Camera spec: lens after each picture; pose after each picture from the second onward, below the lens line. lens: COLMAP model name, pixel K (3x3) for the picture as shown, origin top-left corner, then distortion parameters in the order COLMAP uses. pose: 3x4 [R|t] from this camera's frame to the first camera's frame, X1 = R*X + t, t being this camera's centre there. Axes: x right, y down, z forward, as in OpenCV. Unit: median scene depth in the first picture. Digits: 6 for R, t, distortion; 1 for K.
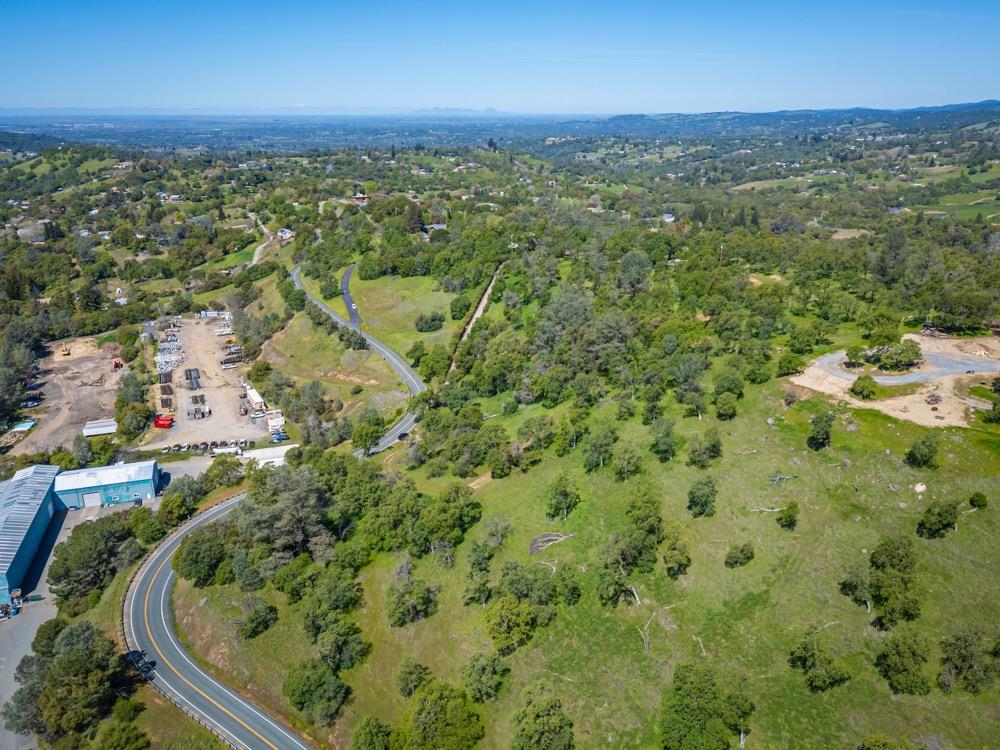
lens RADIAL K [[789.7, 0, 496.8], [0, 789.7, 375.4], [0, 0, 1]] dist [0.044232, -0.027389]
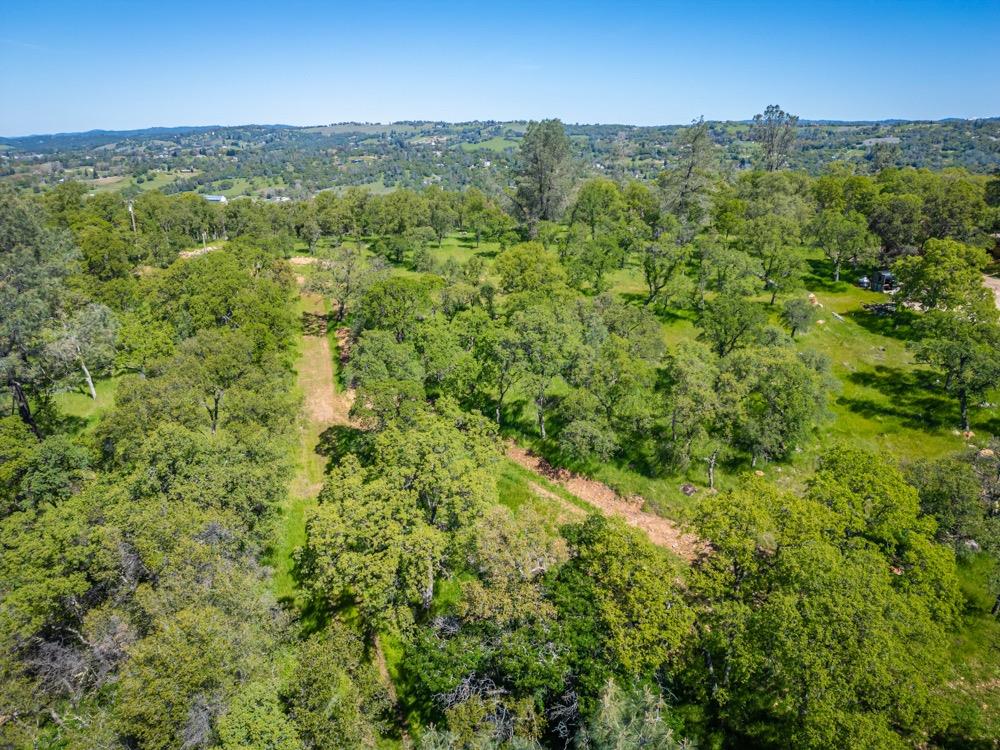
lens RADIAL K [[695.2, 0, 500.2], [0, 695.2, 376.1], [0, 0, 1]] dist [0.063074, -0.055306]
pose [[0.515625, -0.266129, 0.814436, 0.011527], [0.265808, 0.953327, 0.143229, -0.013710], [-0.814541, 0.142631, 0.562298, 0.107979]]
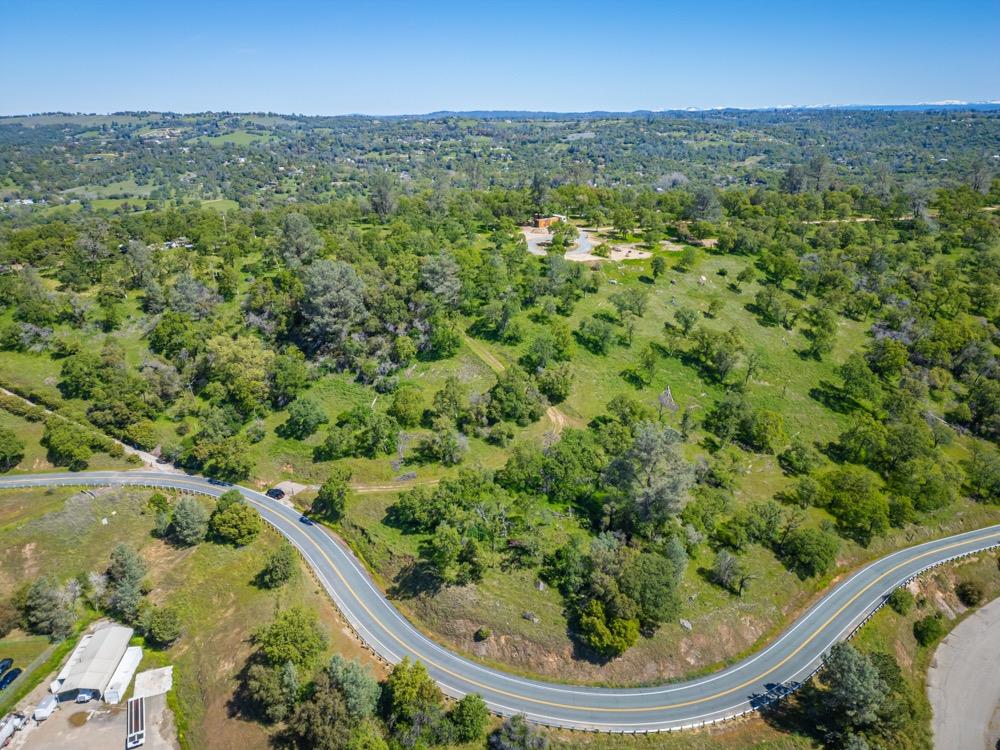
lens RADIAL K [[695.2, 0, 506.6], [0, 695.2, 372.6], [0, 0, 1]] dist [0.063074, -0.055306]
pose [[0.182514, -0.318503, 0.930185, -0.083568], [0.313048, 0.915665, 0.252107, -0.015496], [-0.932035, 0.245179, 0.266829, 0.079368]]
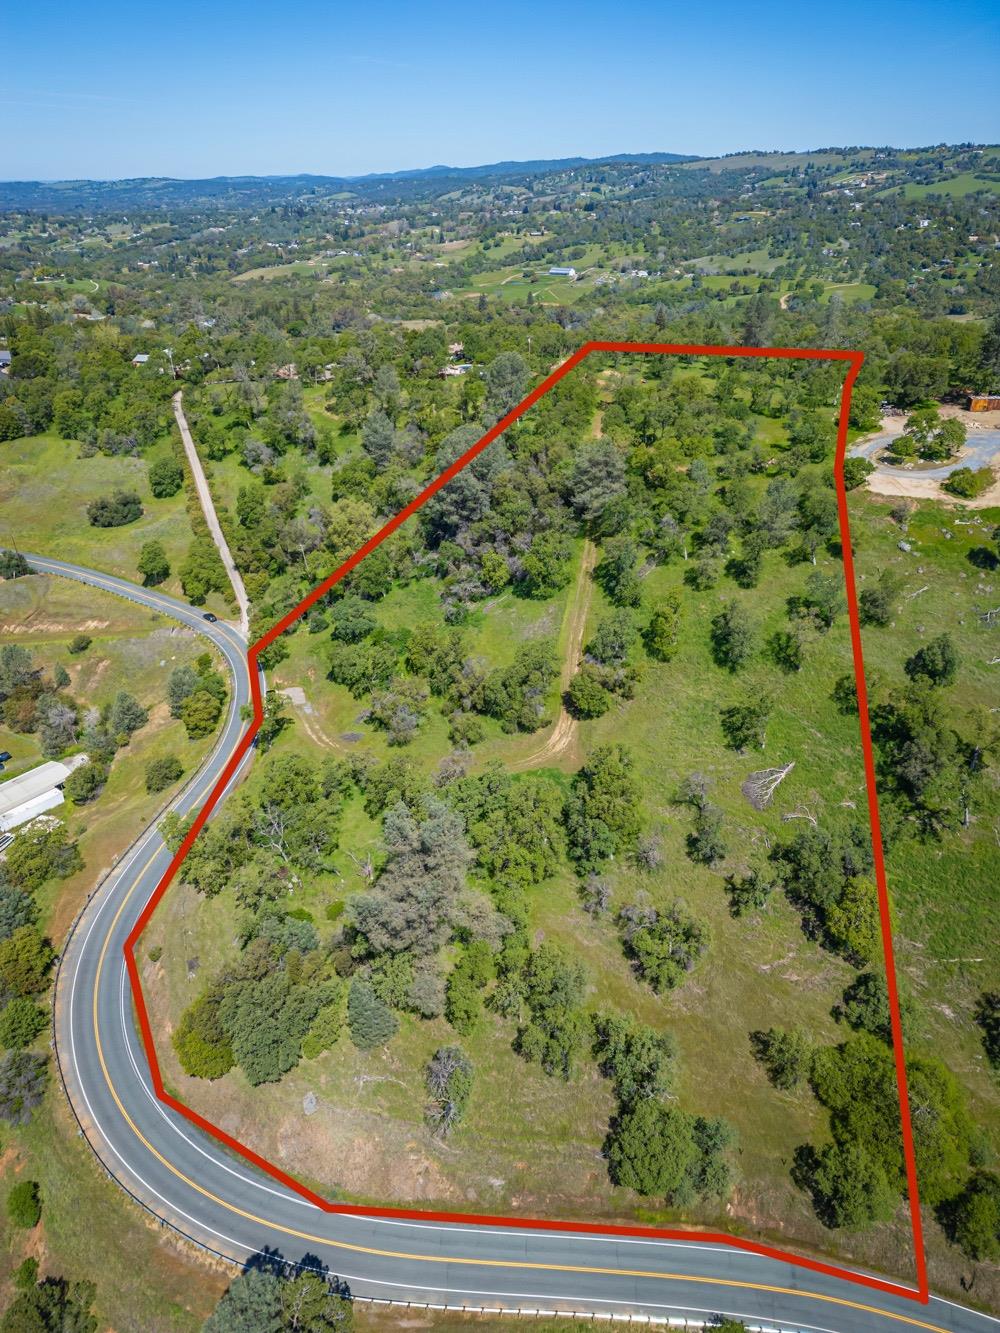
lens RADIAL K [[926.7, 0, 504.3], [0, 926.7, 670.6], [0, 0, 1]] dist [0.063074, -0.055306]
pose [[0.826605, -0.265468, 0.496236, -0.042384], [0.182439, 0.960539, 0.209955, -0.008143], [-0.532391, -0.083017, 0.842418, 0.038172]]
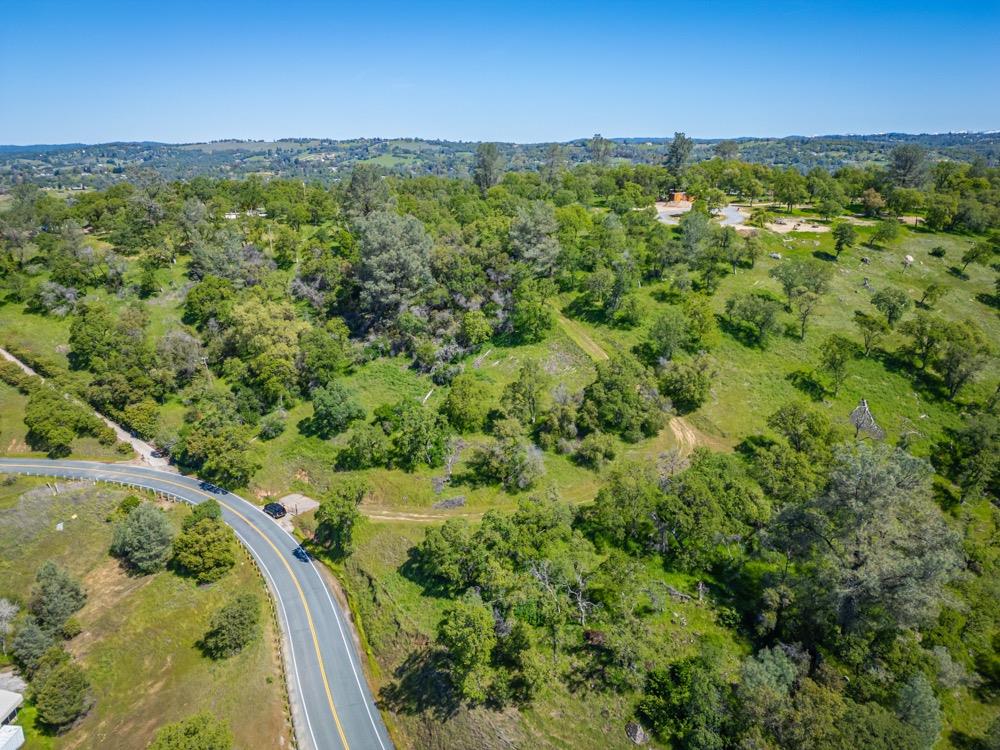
lens RADIAL K [[695.2, 0, 504.9], [0, 695.2, 376.9], [0, 0, 1]] dist [0.063074, -0.055306]
pose [[0.366299, -0.273997, 0.889242, -0.058473], [0.296166, 0.940294, 0.167730, -0.004813], [-0.882106, 0.201924, 0.425577, 0.085766]]
